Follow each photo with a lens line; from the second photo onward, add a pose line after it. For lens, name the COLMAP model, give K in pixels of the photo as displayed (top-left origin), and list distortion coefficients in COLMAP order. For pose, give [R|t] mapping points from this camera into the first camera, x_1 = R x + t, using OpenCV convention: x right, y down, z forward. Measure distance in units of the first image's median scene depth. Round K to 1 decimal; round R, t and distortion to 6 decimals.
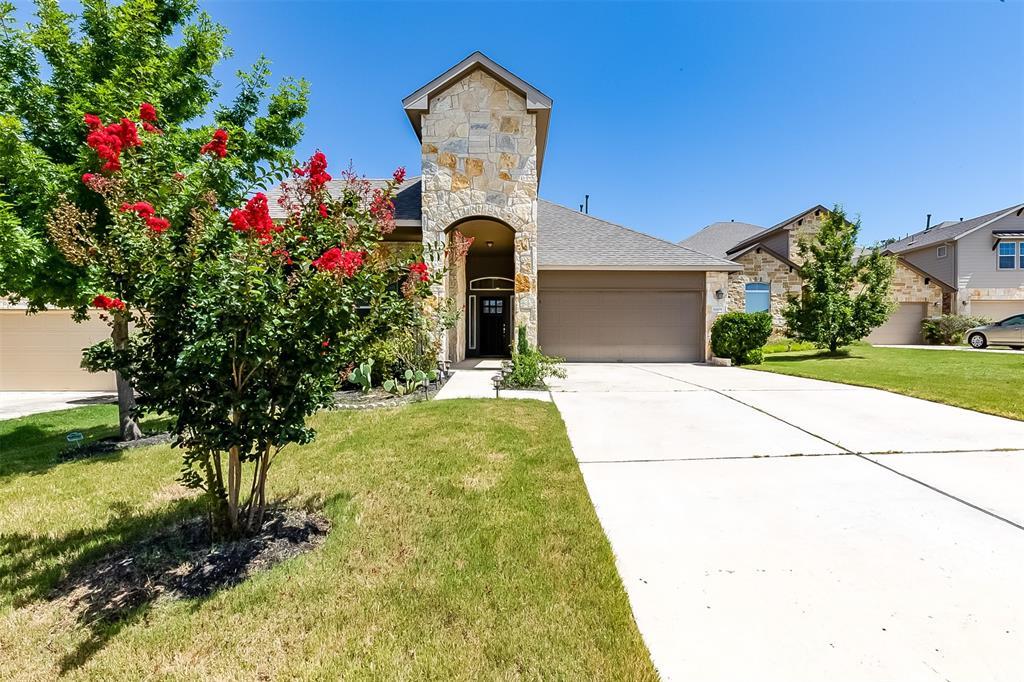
lens RADIAL K [[462.4, 0, 515.4], [0, 462.4, 343.0], [0, 0, 1]] dist [0.003825, 0.000087]
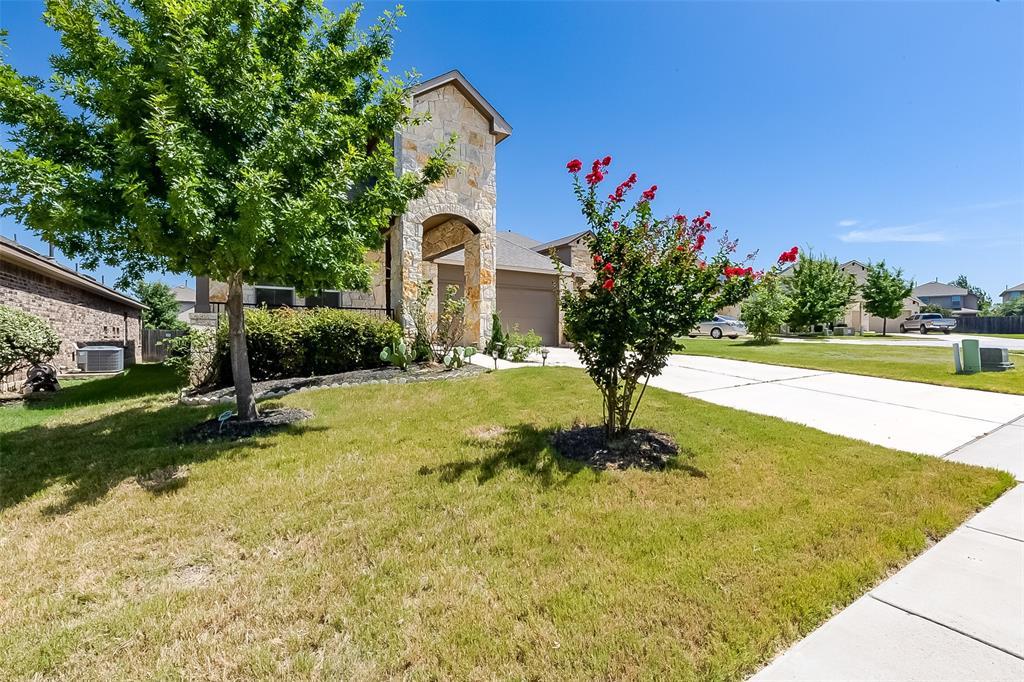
lens RADIAL K [[462.4, 0, 515.4], [0, 462.4, 343.0], [0, 0, 1]] dist [0.003825, 0.000087]
pose [[0.860870, 0.009530, 0.508735, -0.518671], [-0.018382, 0.999754, 0.012378, 0.024668], [-0.508492, -0.020007, 0.860834, -0.064900]]
